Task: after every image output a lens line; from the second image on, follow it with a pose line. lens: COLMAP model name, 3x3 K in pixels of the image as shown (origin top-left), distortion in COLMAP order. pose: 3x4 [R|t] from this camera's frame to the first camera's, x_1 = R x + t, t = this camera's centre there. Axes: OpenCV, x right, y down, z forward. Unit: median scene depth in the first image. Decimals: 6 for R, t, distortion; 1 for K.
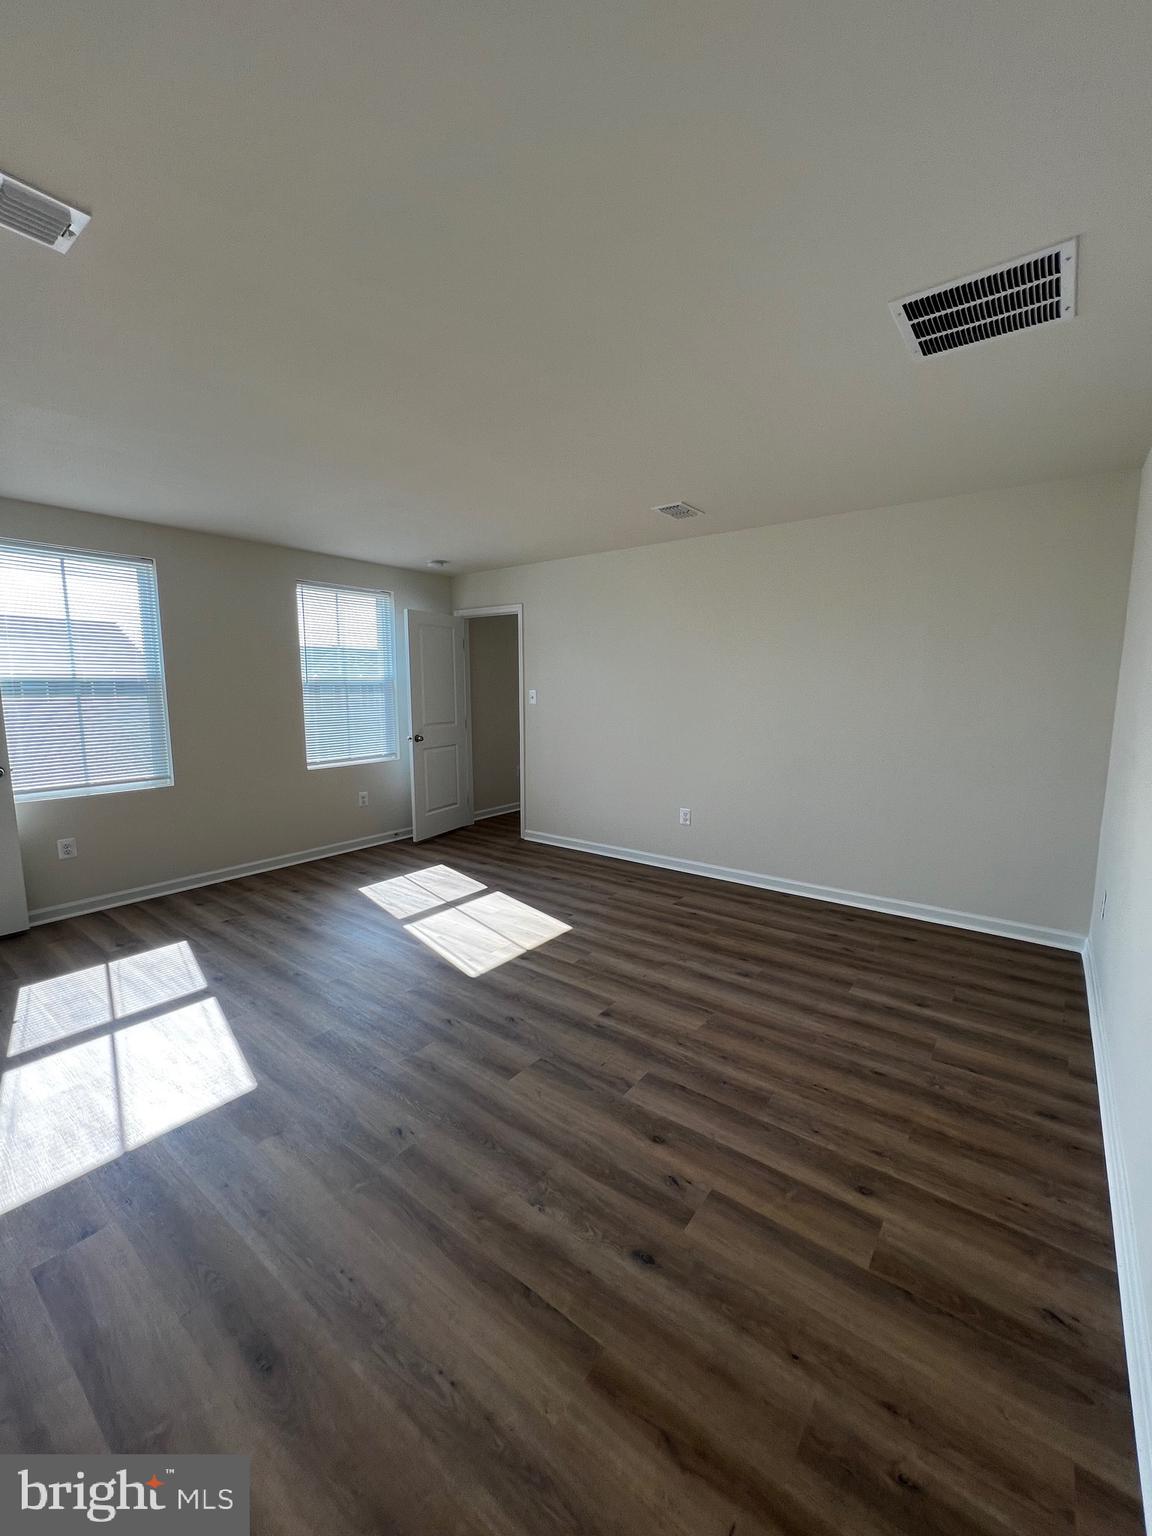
lens RADIAL K [[617.8, 0, 573.4], [0, 617.8, 770.0], [0, 0, 1]] dist [-0.002693, 0.000090]
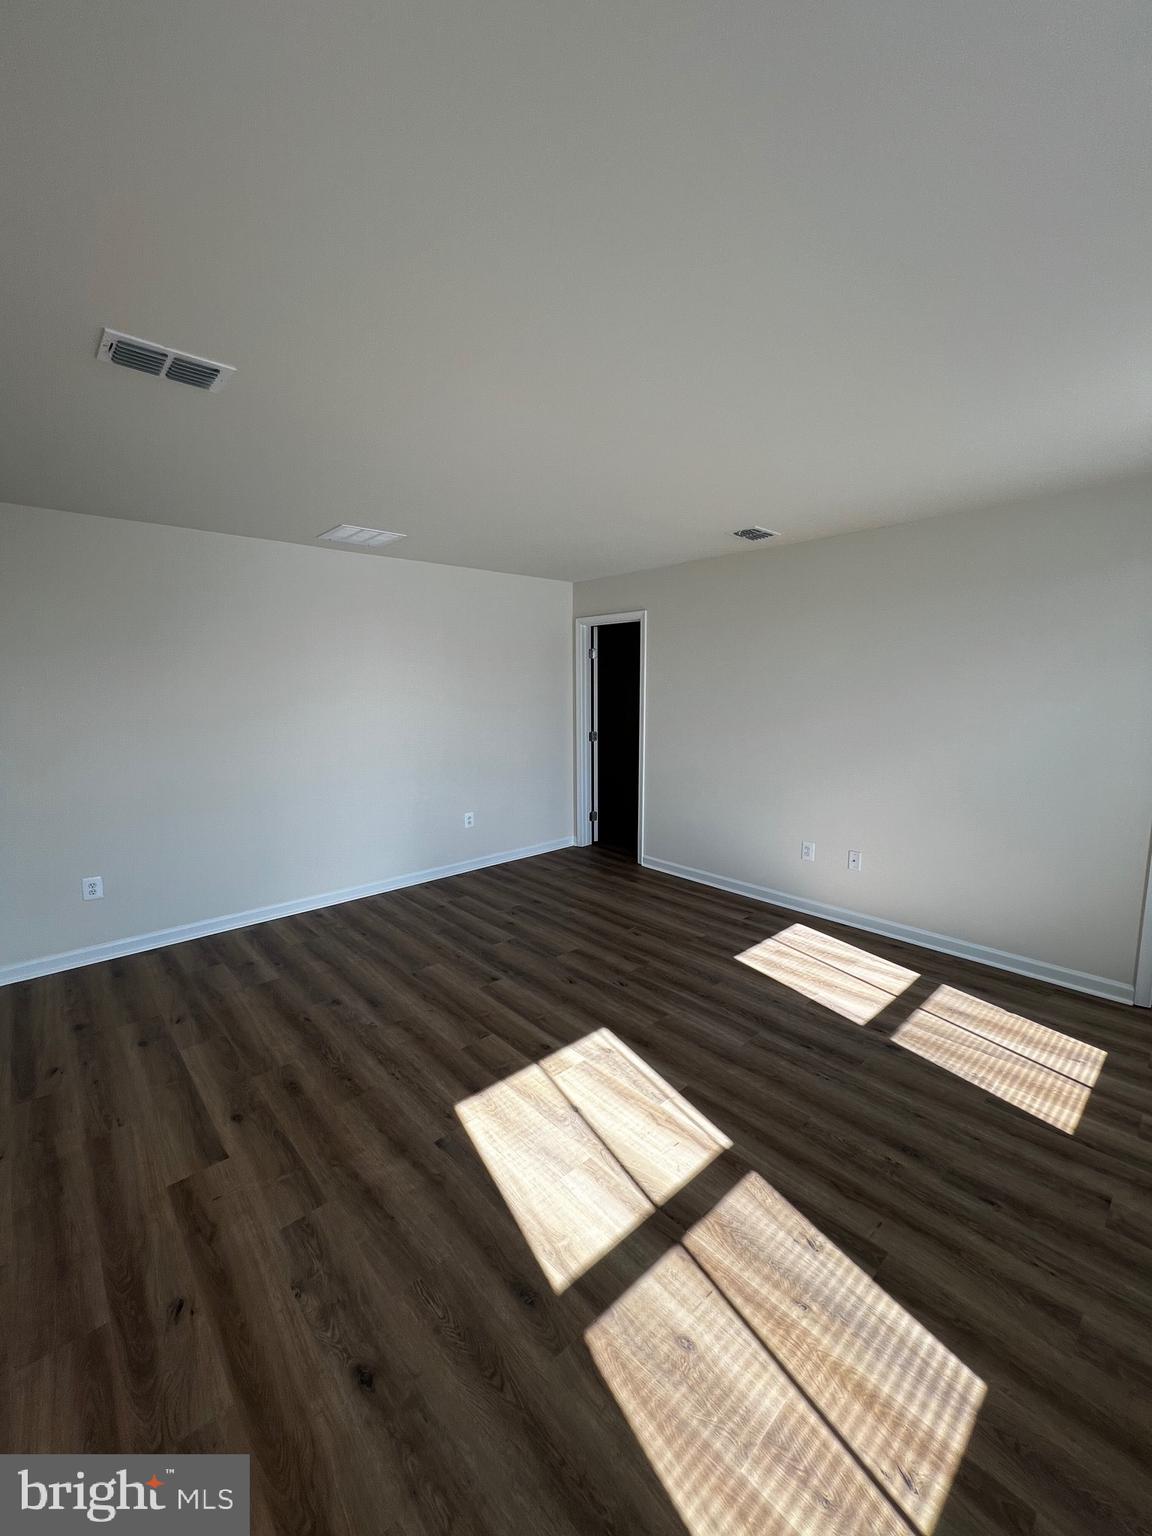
lens RADIAL K [[617.8, 0, 576.2], [0, 617.8, 767.8], [0, 0, 1]] dist [-0.002693, 0.000090]
pose [[-0.985519, -0.019469, 0.168443, -0.260743], [0.027770, 0.961442, 0.273602, -0.288826], [-0.167275, 0.274317, -0.946979, 1.729561]]
